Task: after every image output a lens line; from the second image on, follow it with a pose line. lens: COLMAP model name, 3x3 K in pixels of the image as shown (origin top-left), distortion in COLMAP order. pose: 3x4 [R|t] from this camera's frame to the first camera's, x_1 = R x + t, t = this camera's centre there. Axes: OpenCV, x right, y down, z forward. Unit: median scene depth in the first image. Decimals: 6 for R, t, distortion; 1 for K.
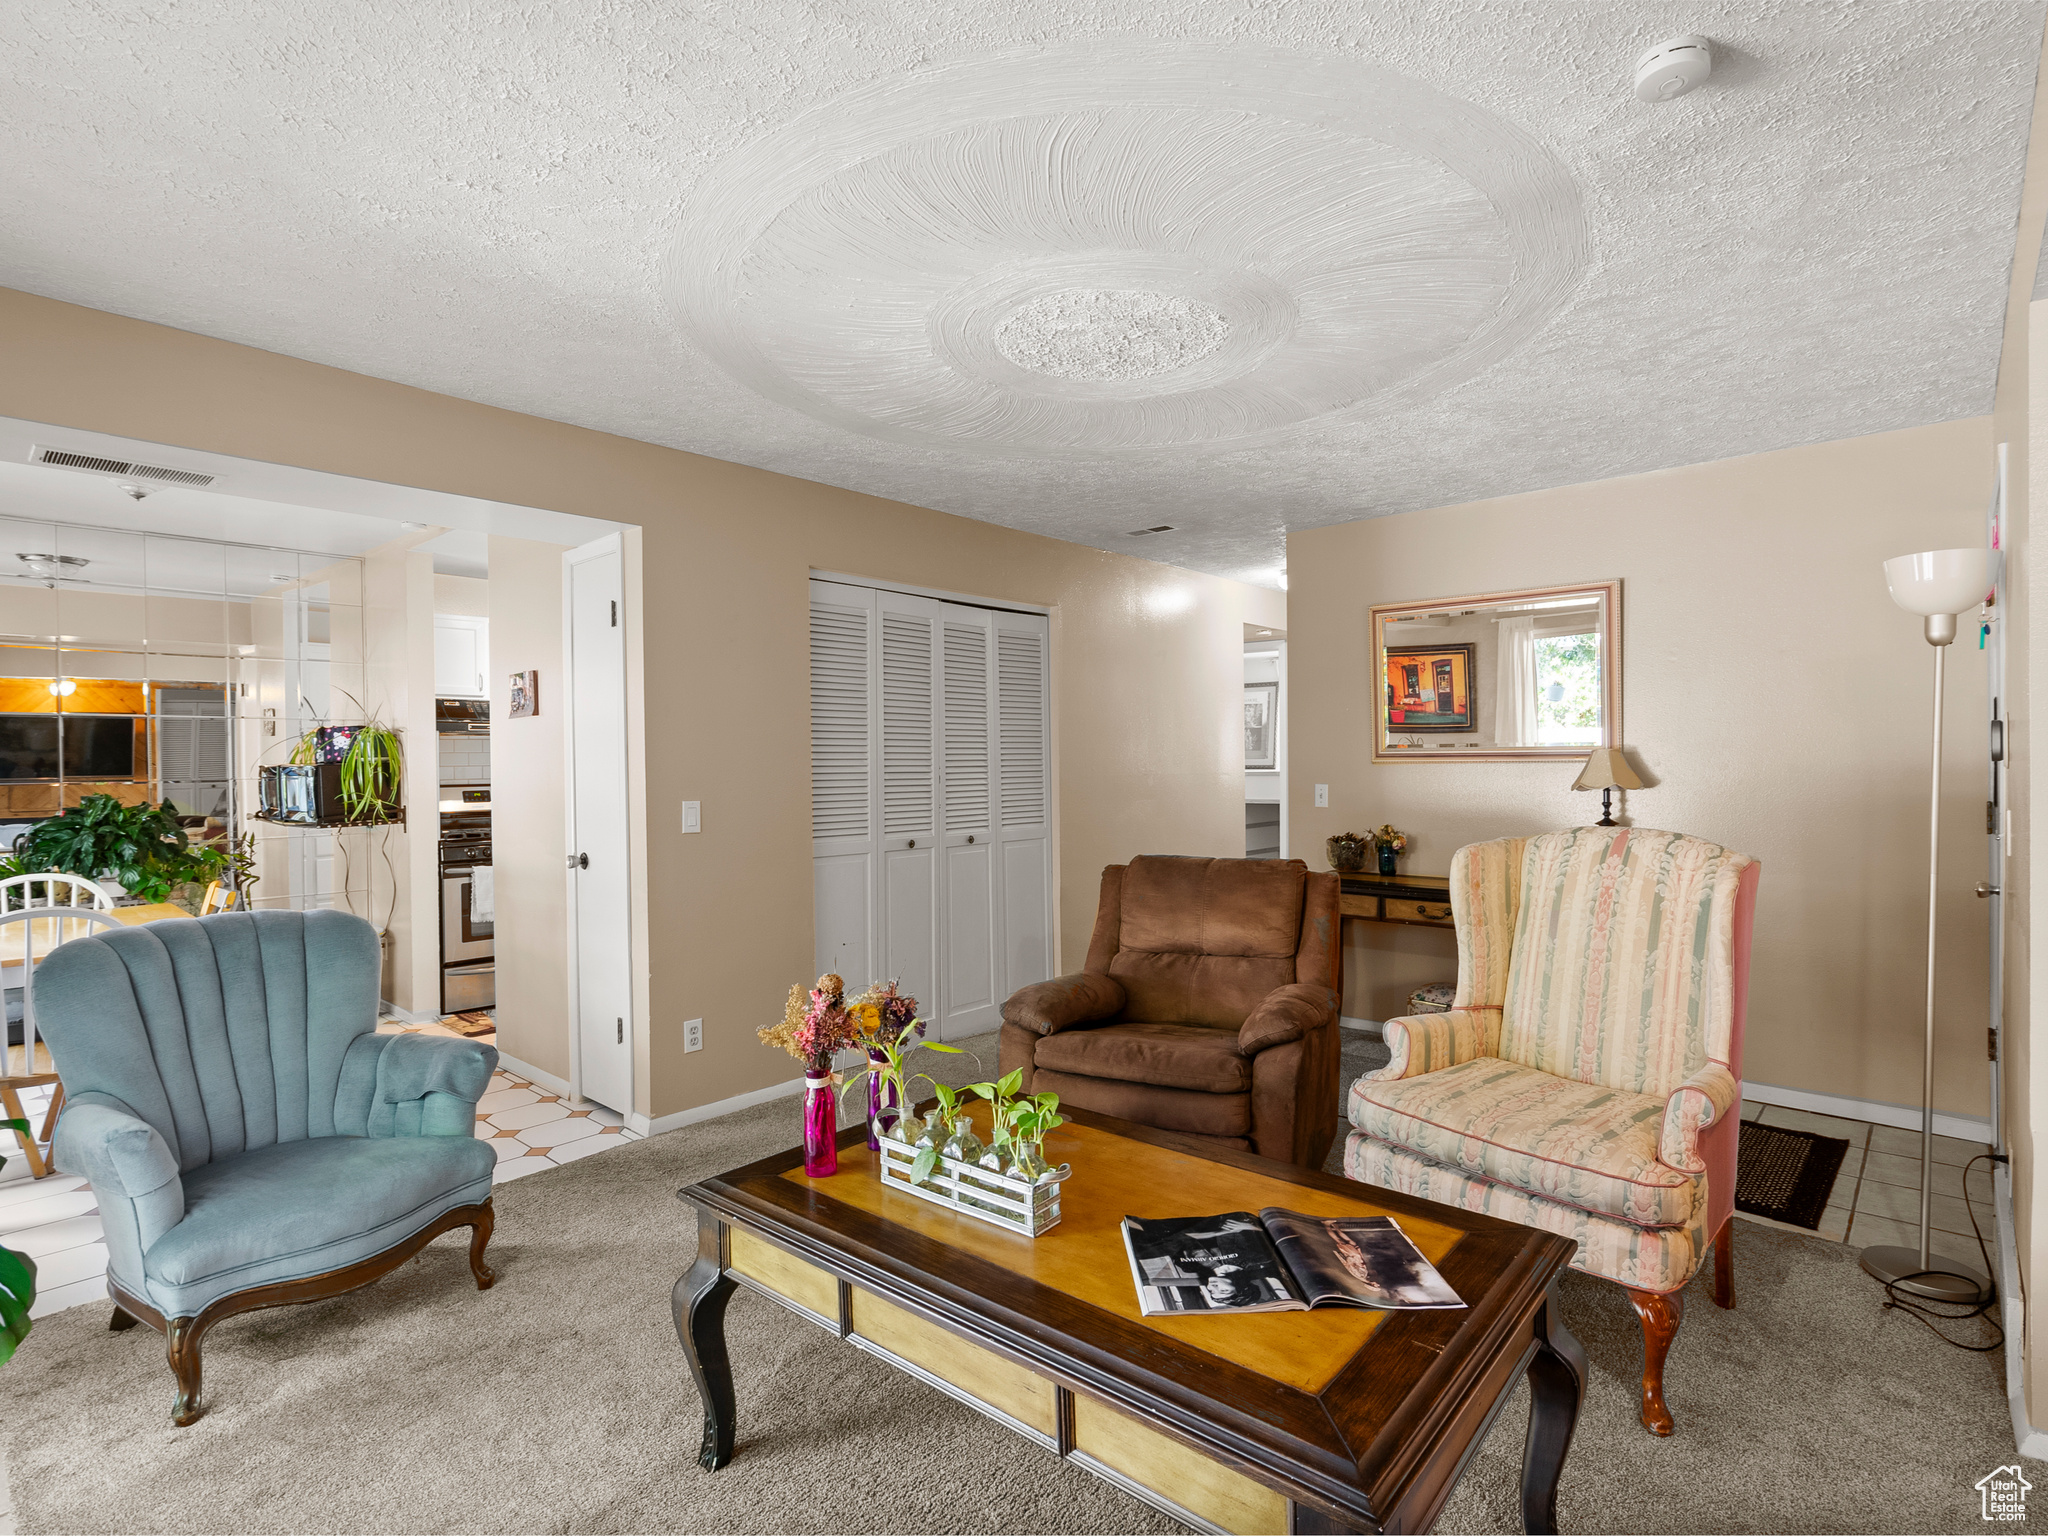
lens RADIAL K [[1037.1, 0, 1033.3], [0, 1037.1, 773.2], [0, 0, 1]] dist [-0.002936, 0.000953]
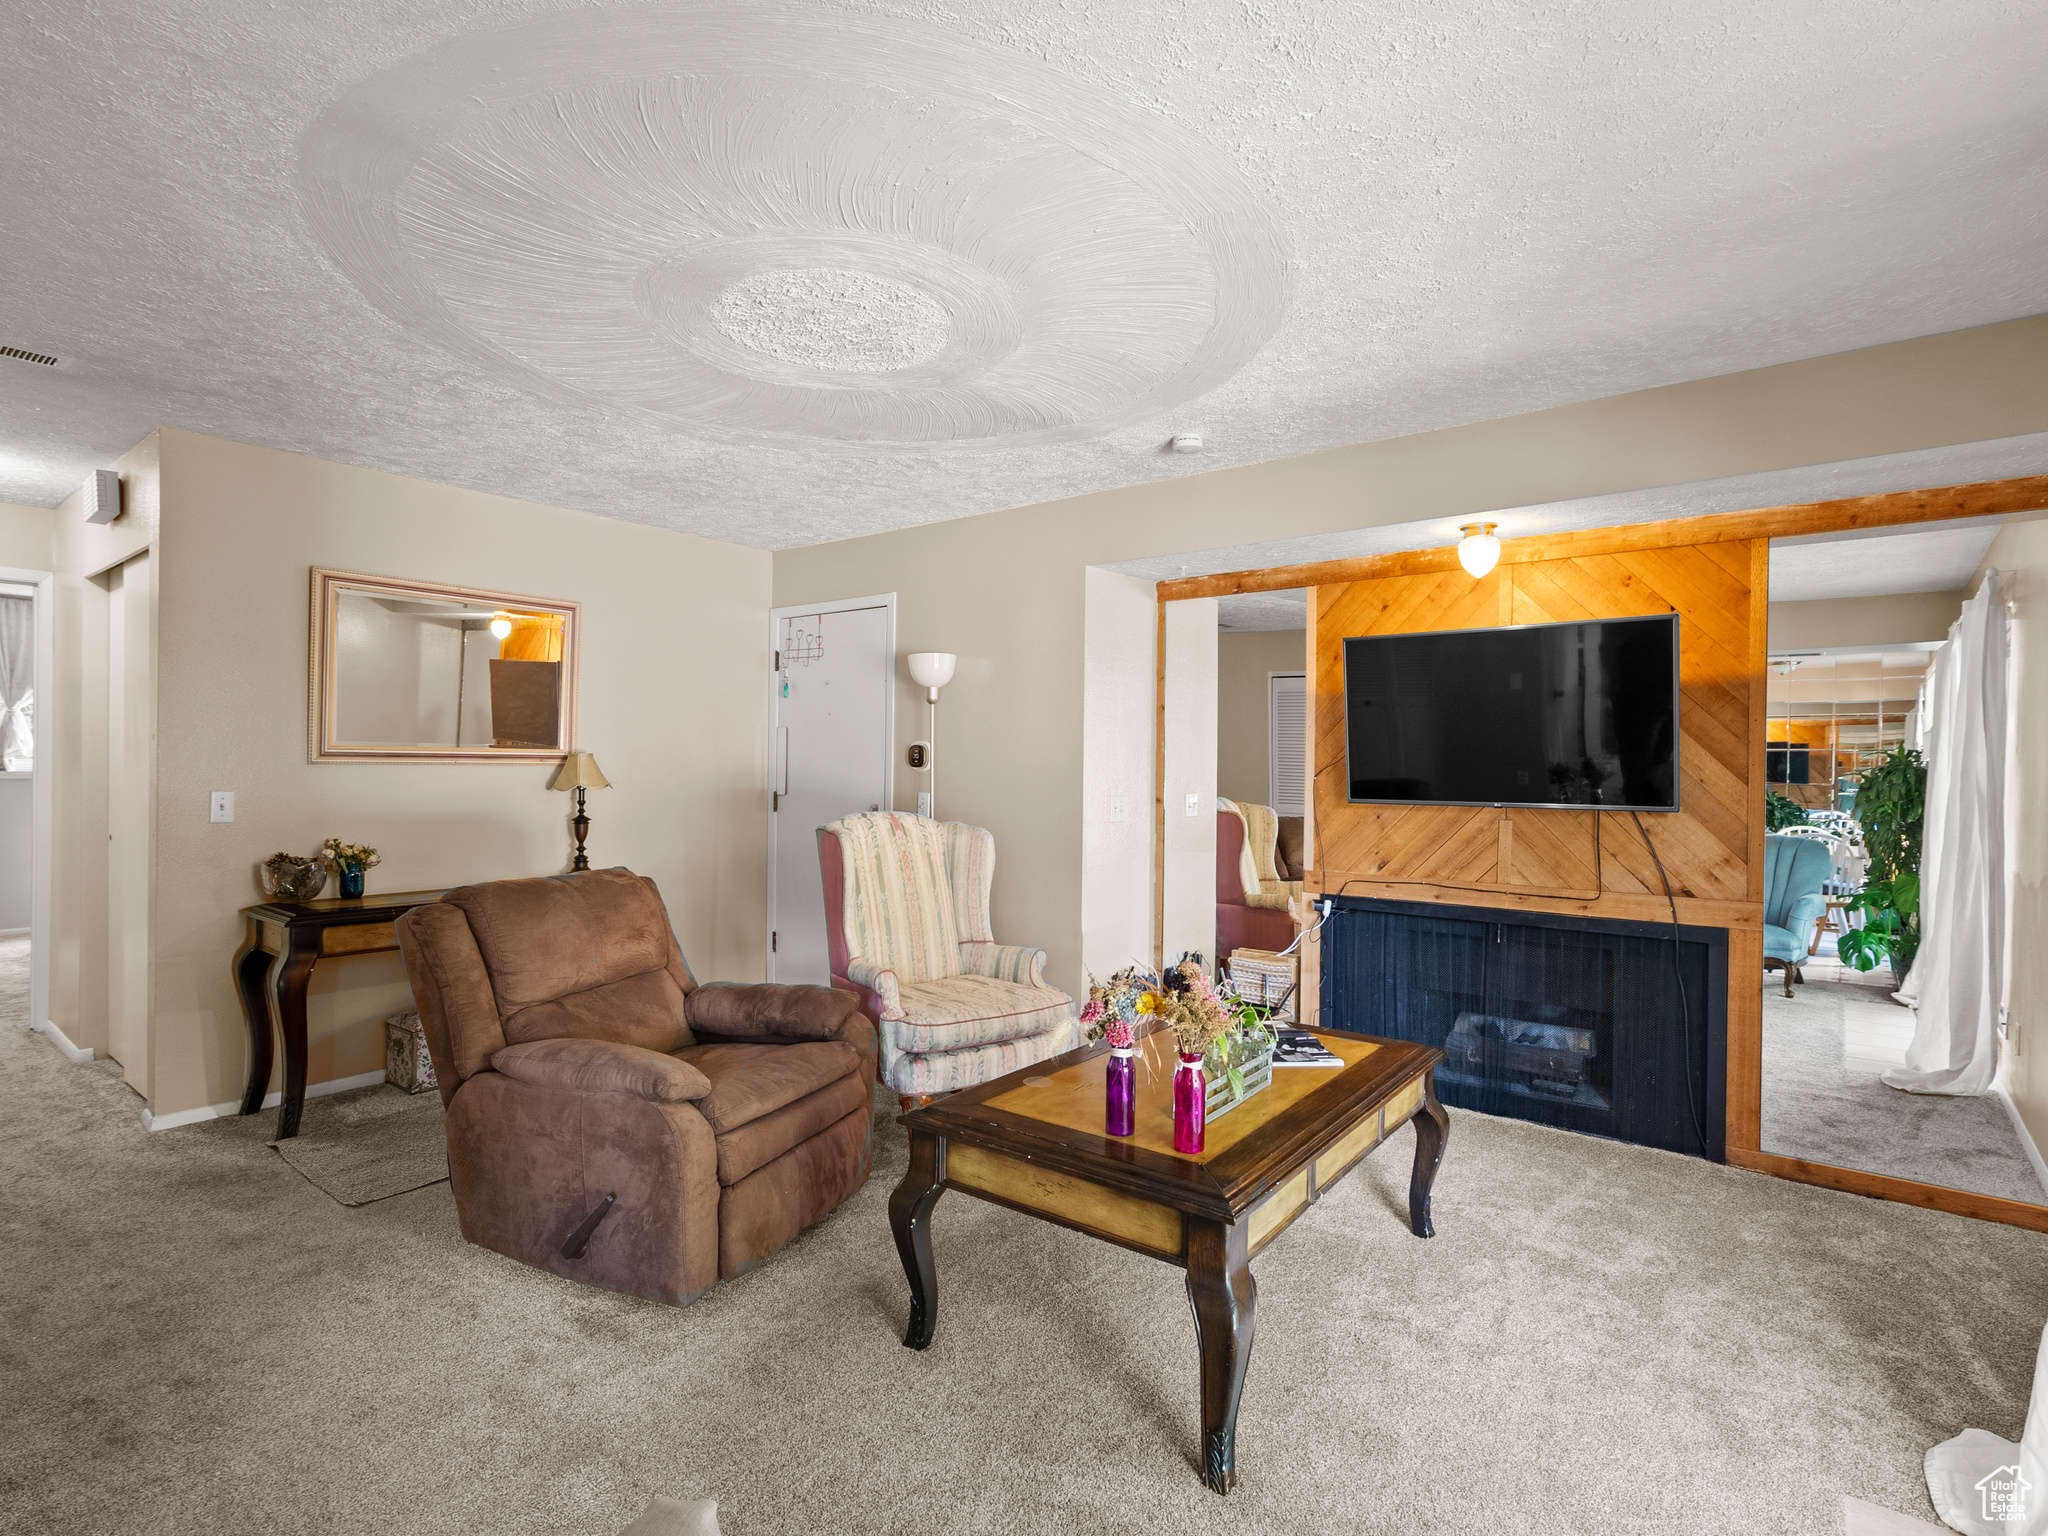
lens RADIAL K [[1037.1, 0, 1033.3], [0, 1037.1, 773.2], [0, 0, 1]] dist [-0.002936, 0.000953]
pose [[-0.064305, -0.001490, 0.997929, -0.532417], [0.001846, 0.999997, 0.001612, -0.002161], [-0.997929, 0.001946, -0.064302, 0.518316]]
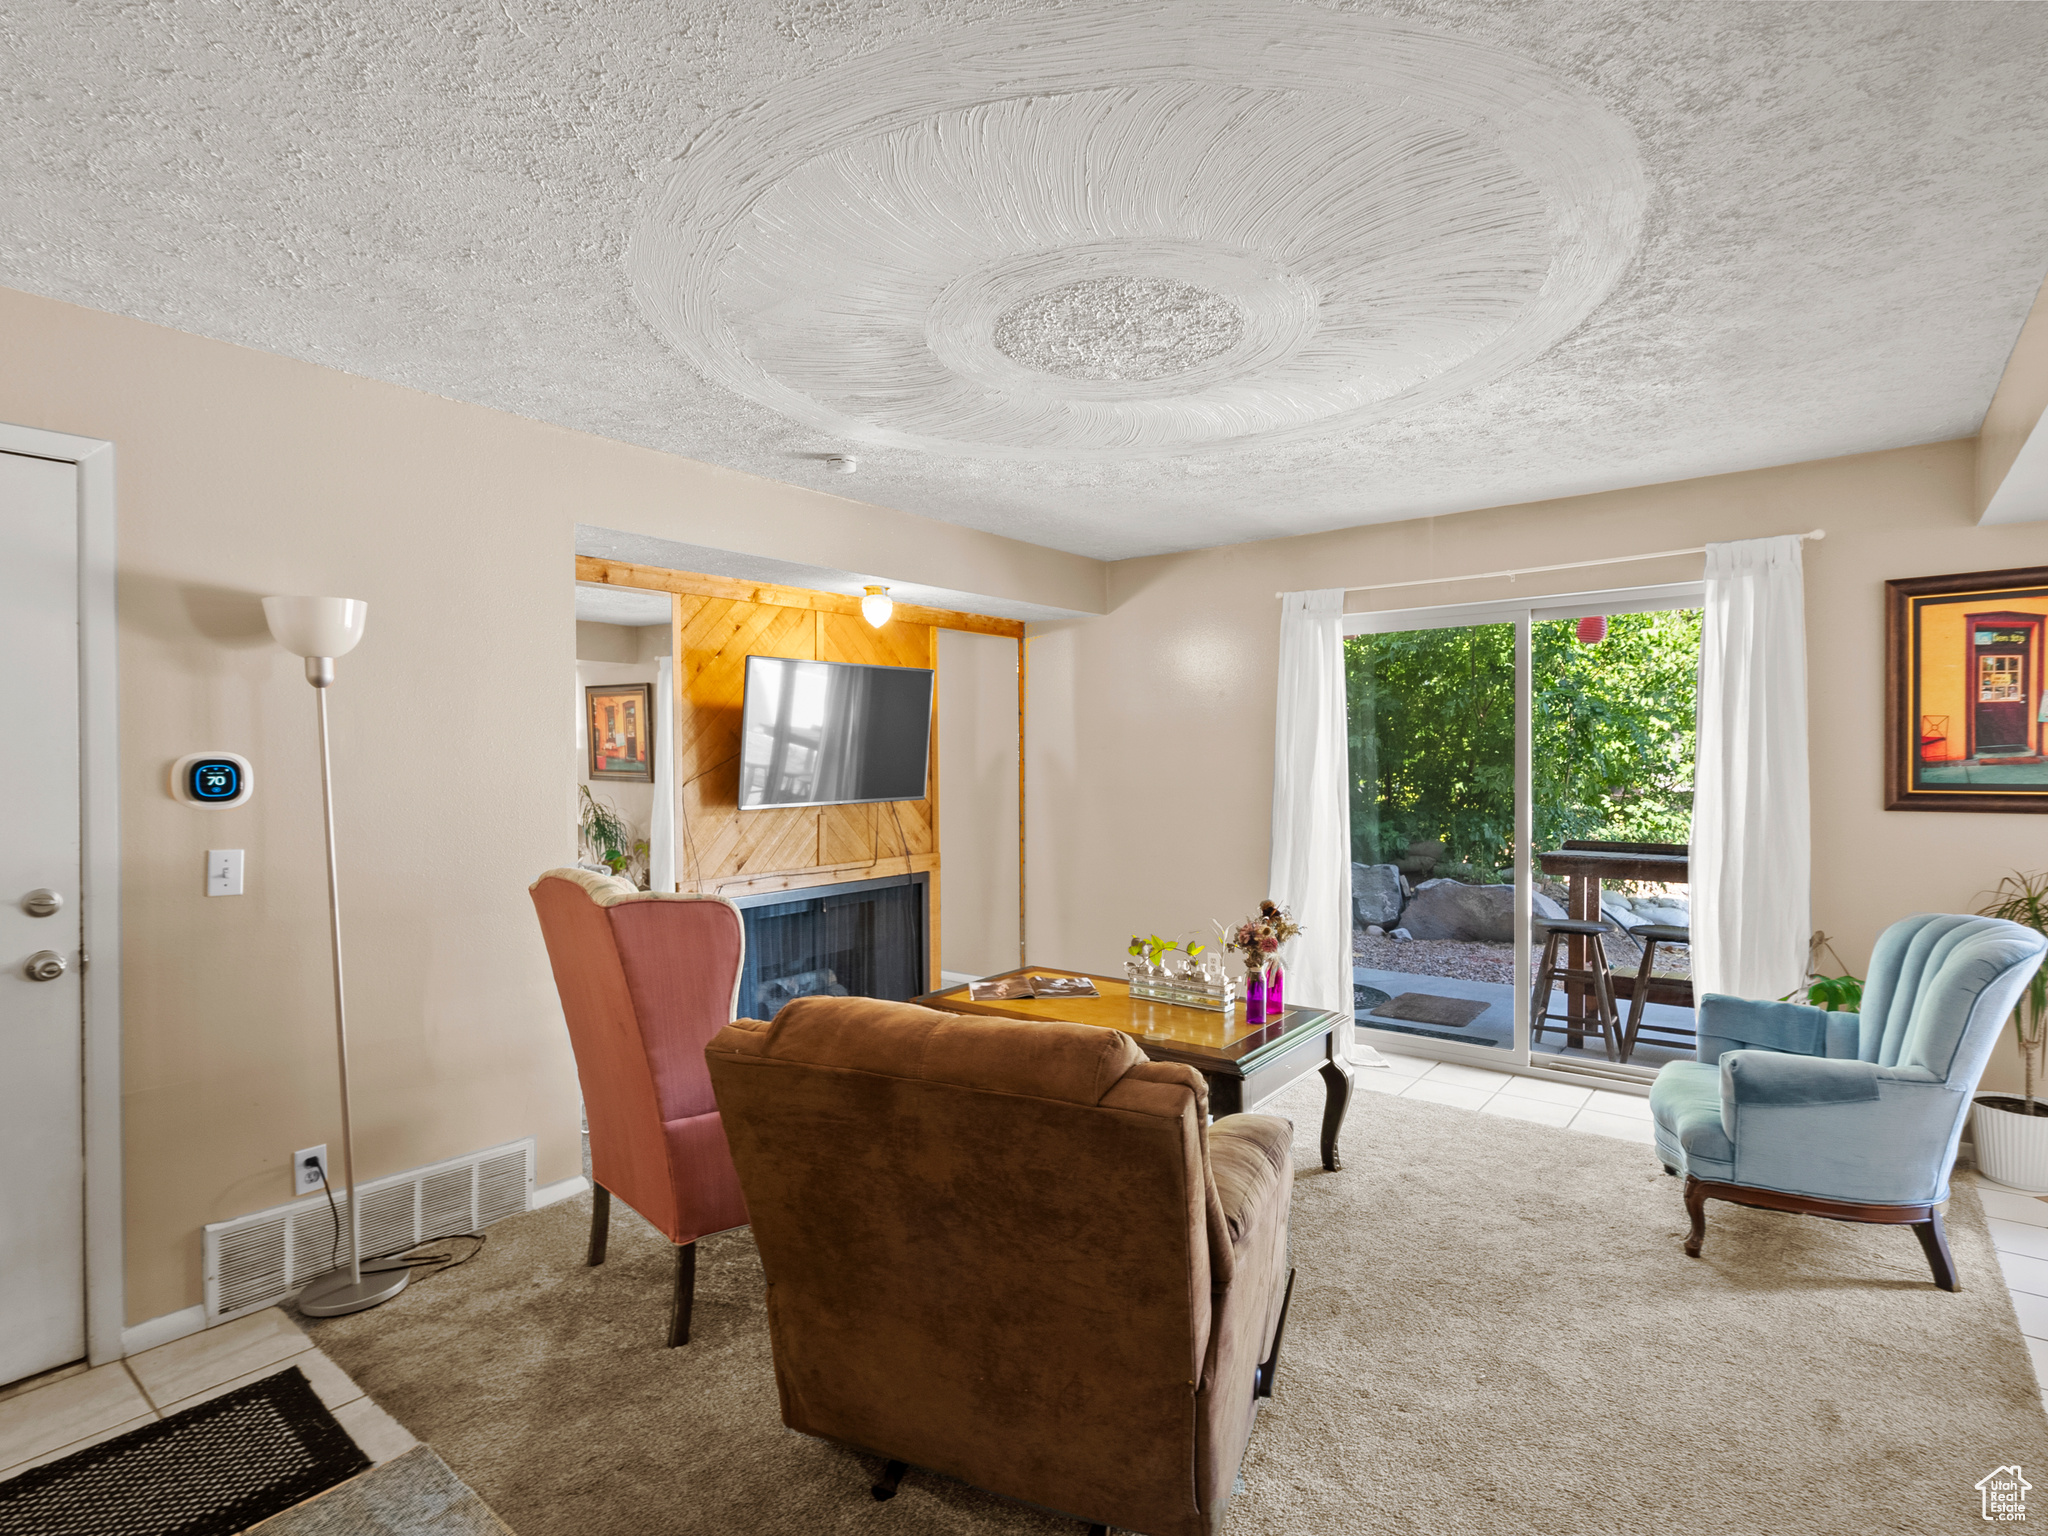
lens RADIAL K [[1040.9, 0, 1026.7], [0, 1040.9, 769.0], [0, 0, 1]] dist [0.000431, 0.001745]
pose [[-0.998292, 0.015152, -0.056421, 0.128125], [0.013740, 0.999585, 0.025324, -0.032347], [0.056782, 0.024505, -0.998086, 1.148384]]
